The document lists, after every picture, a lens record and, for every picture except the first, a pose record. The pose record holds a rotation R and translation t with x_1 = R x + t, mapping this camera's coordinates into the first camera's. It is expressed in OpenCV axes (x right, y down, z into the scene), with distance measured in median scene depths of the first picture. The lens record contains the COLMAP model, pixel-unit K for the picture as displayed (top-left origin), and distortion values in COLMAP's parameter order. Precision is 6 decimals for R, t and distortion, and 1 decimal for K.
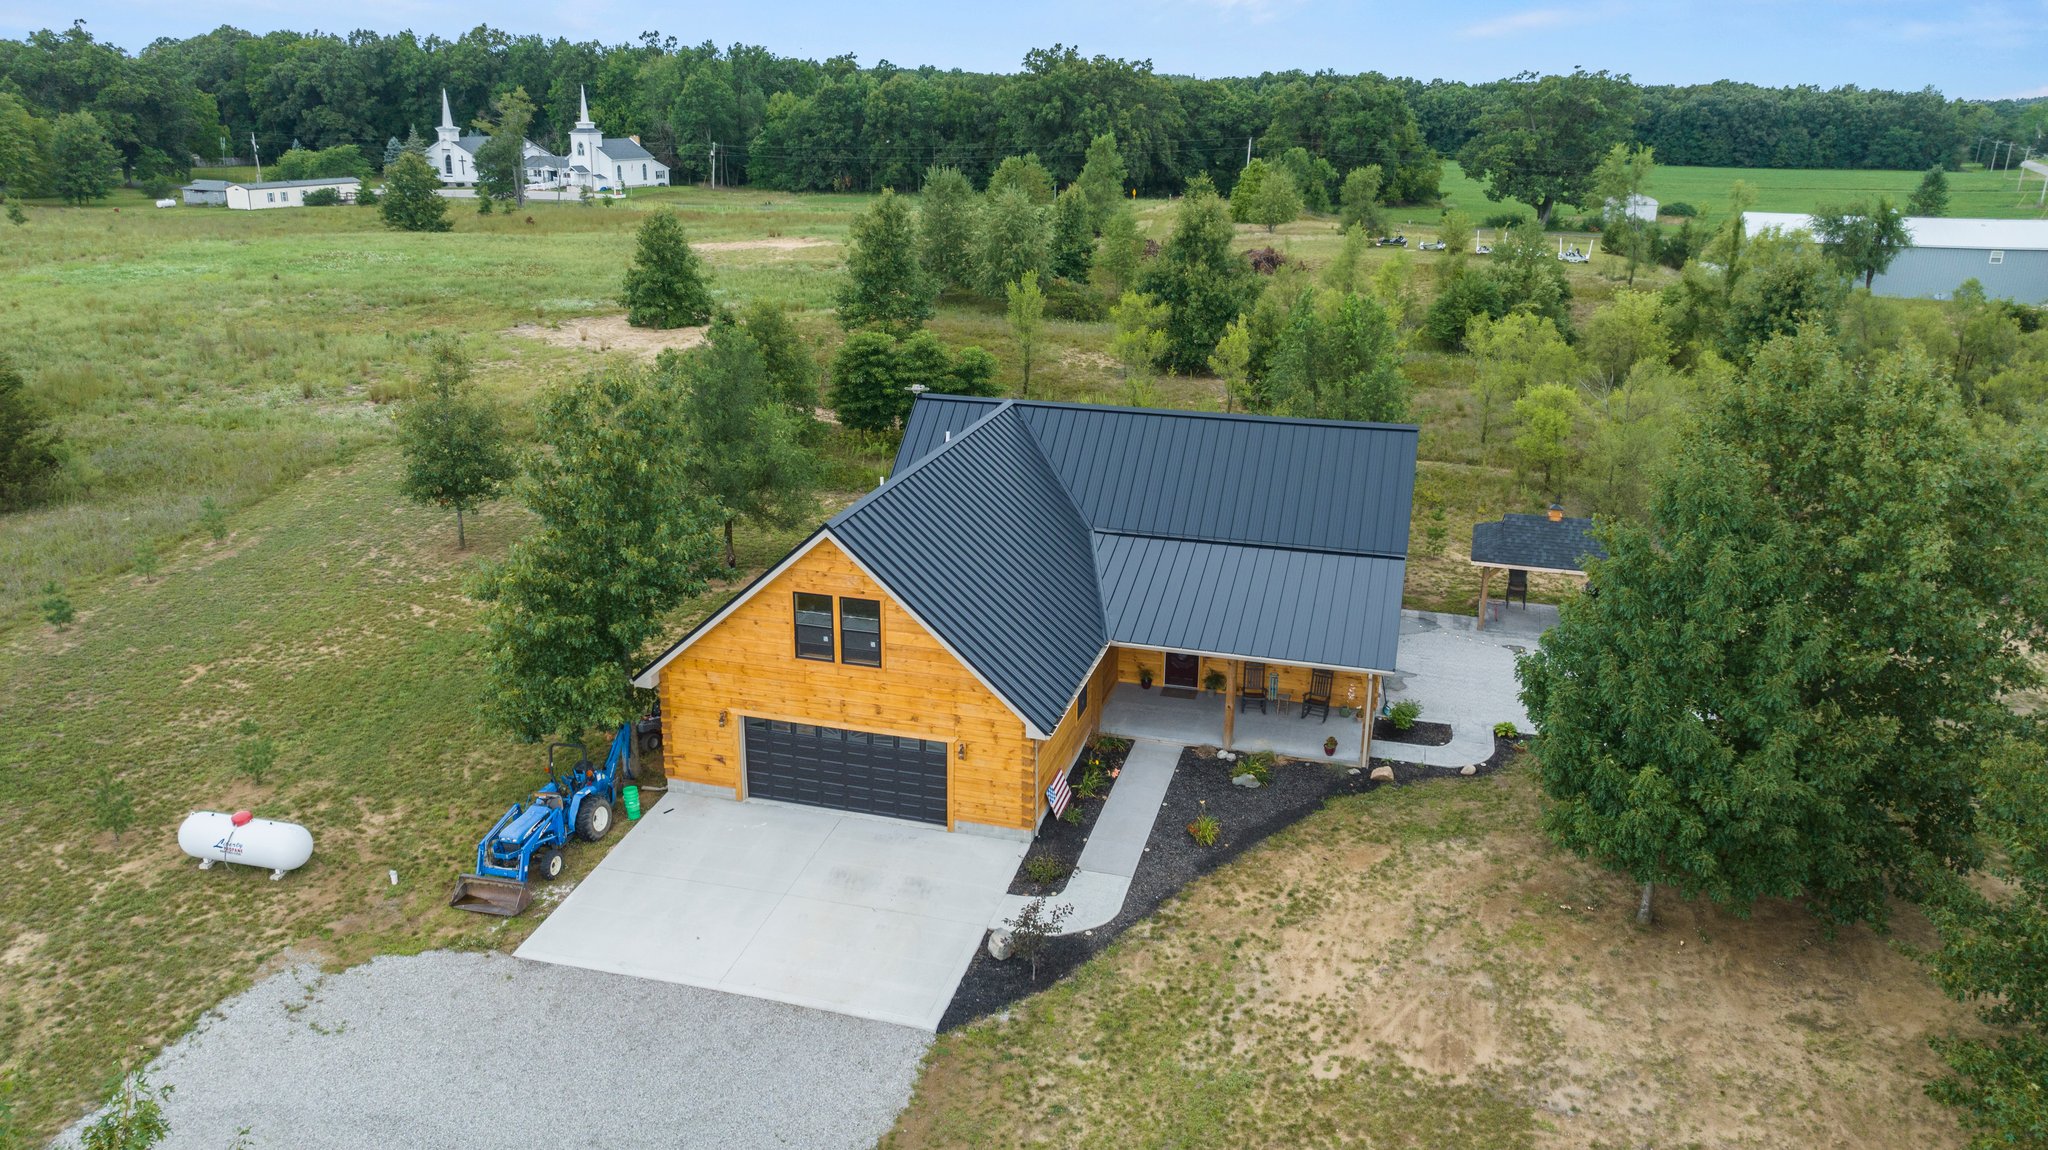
lens RADIAL K [[1444.1, 0, 1024.1], [0, 1444.1, 560.6], [0, 0, 1]] dist [-0.037425, 0.033480]
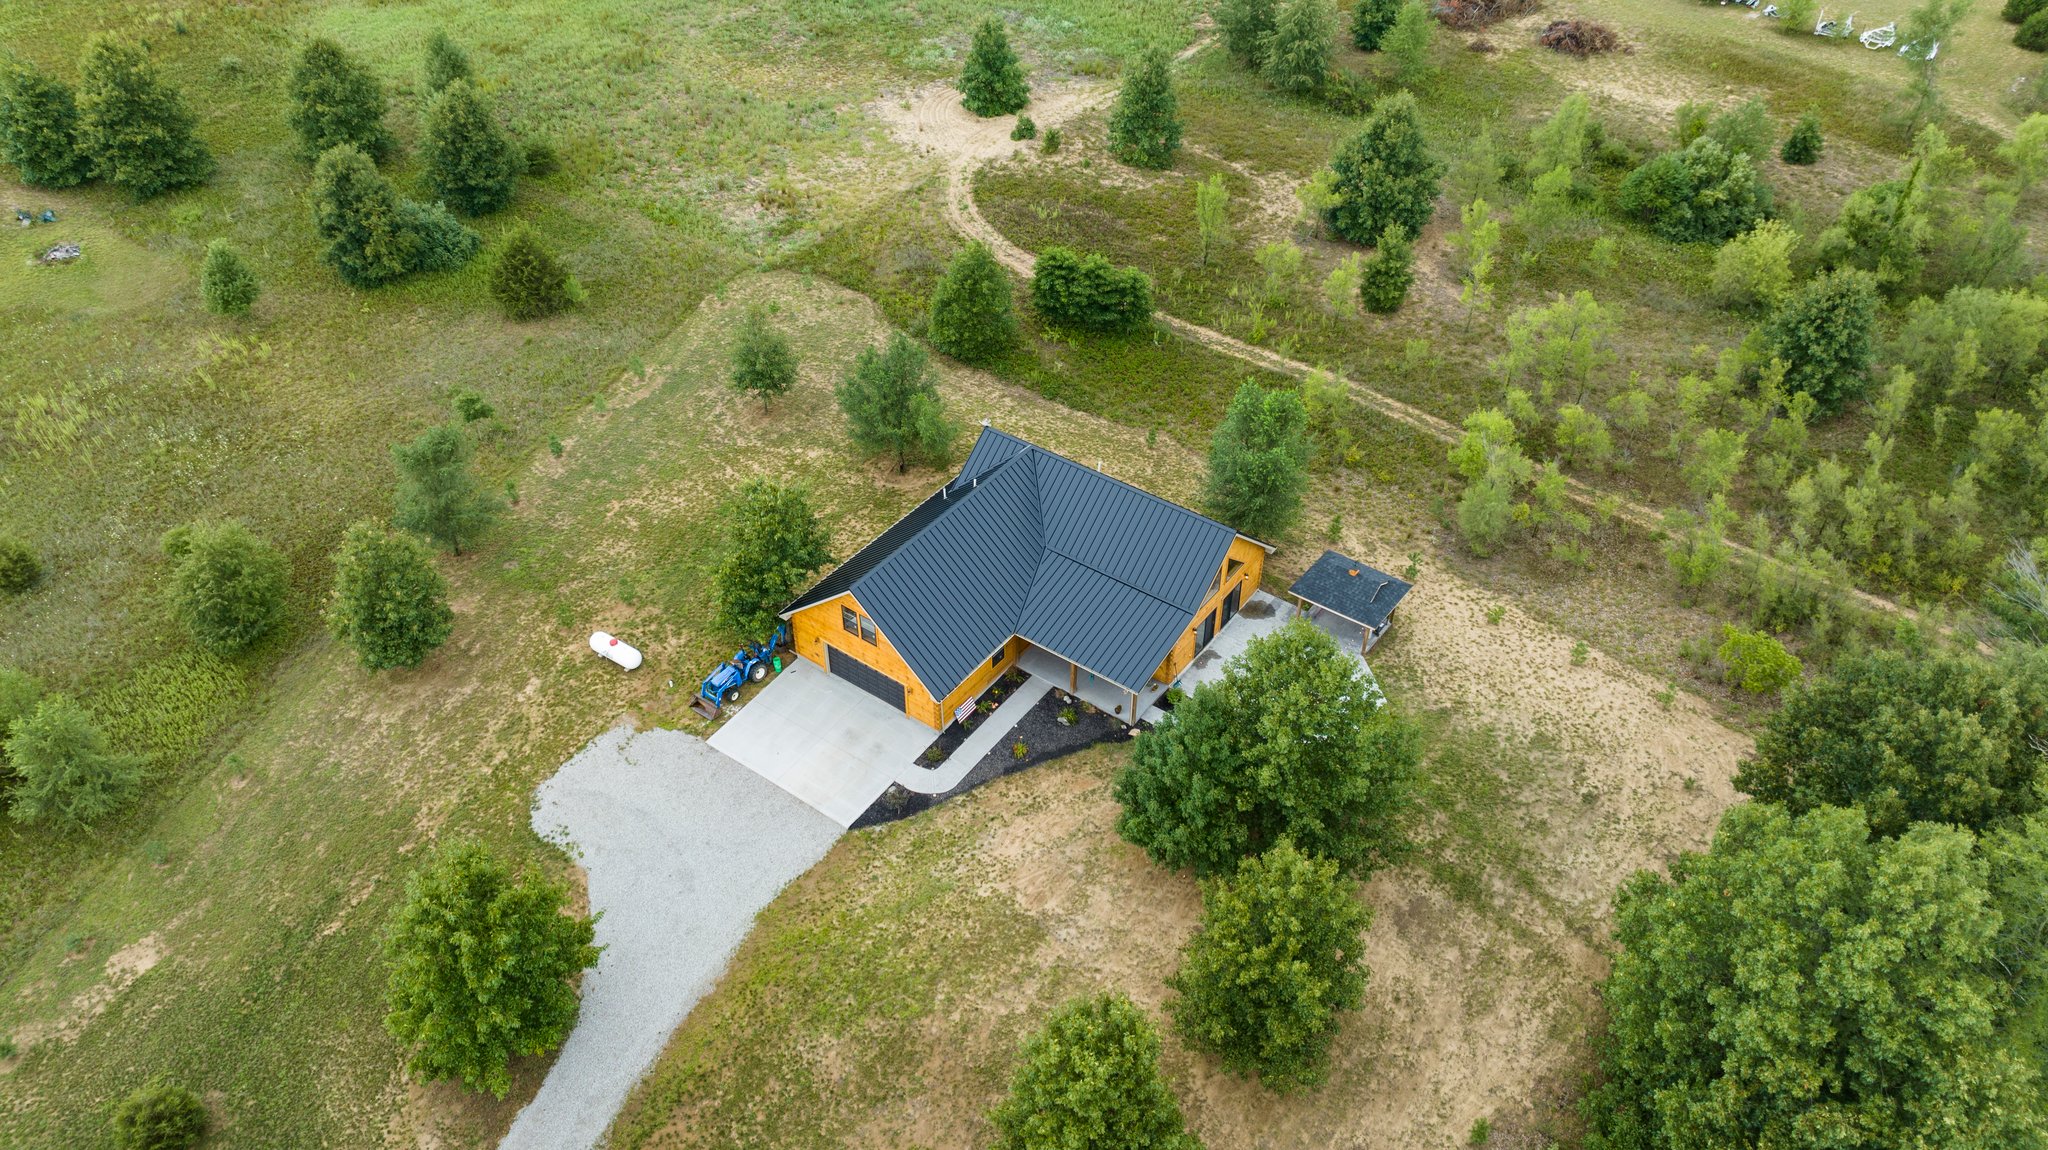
lens RADIAL K [[1444.1, 0, 1029.1], [0, 1444.1, 548.9], [0, 0, 1]] dist [-0.037425, 0.033480]
pose [[0.937364, 0.215507, -0.273690, 0.651950], [-0.101158, 0.920210, 0.378128, -0.873061], [0.333341, -0.326757, 0.884372, -0.735892]]
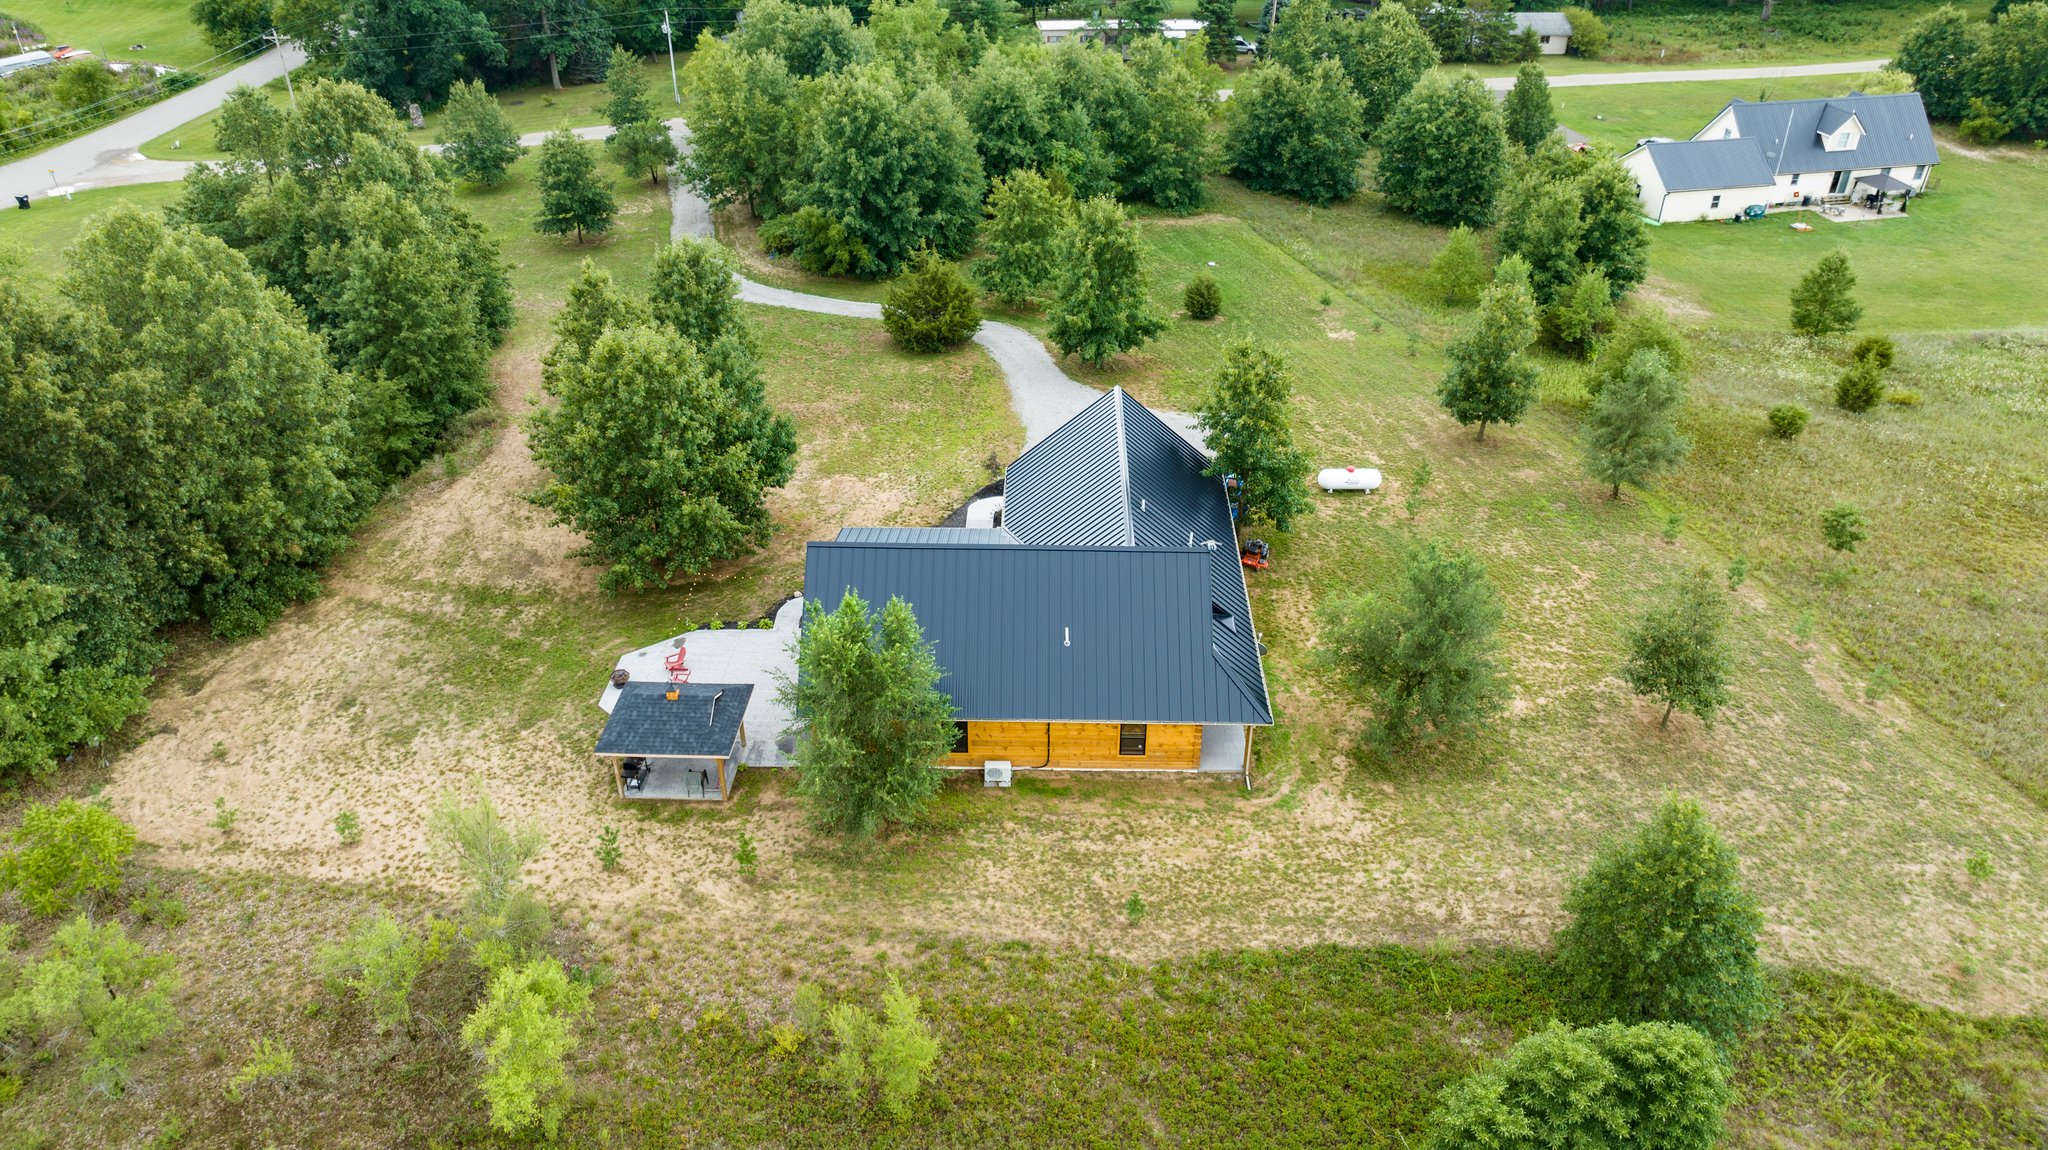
lens RADIAL K [[1444.1, 0, 1024.9], [0, 1444.1, 563.1], [0, 0, 1]] dist [-0.037425, 0.033480]
pose [[-0.967200, 0.118083, -0.224903, 0.483680], [-0.095449, 0.651556, 0.752572, -1.385954], [0.235403, 0.749354, -0.618914, 2.386573]]
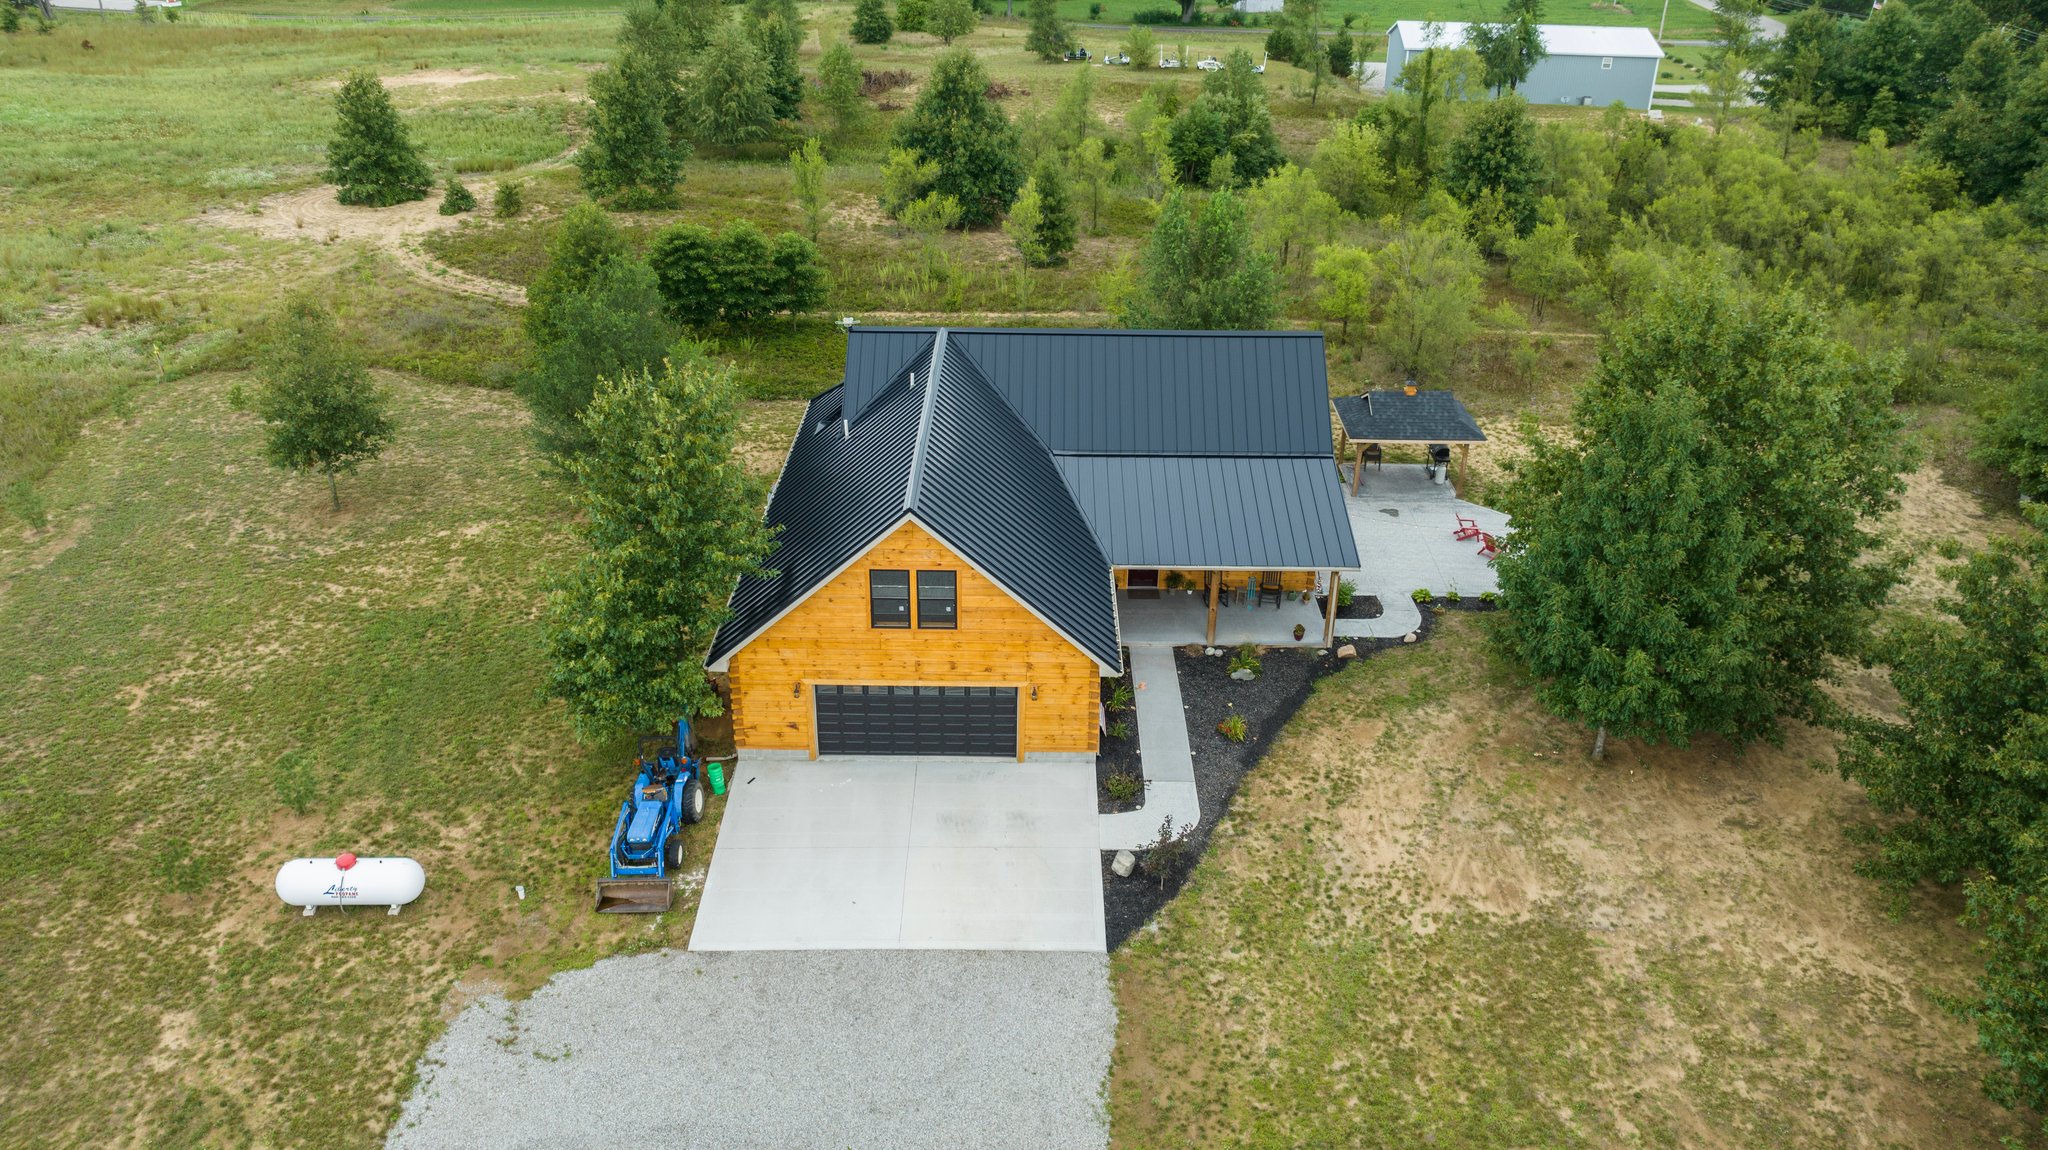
lens RADIAL K [[1444.1, 0, 1025.7], [0, 1444.1, 563.8], [0, 0, 1]] dist [-0.037425, 0.033480]
pose [[0.962601, -0.117156, 0.244280, -0.308821], [0.079666, 0.984205, 0.158092, -0.141223], [-0.258944, -0.132719, 0.956731, -0.045205]]
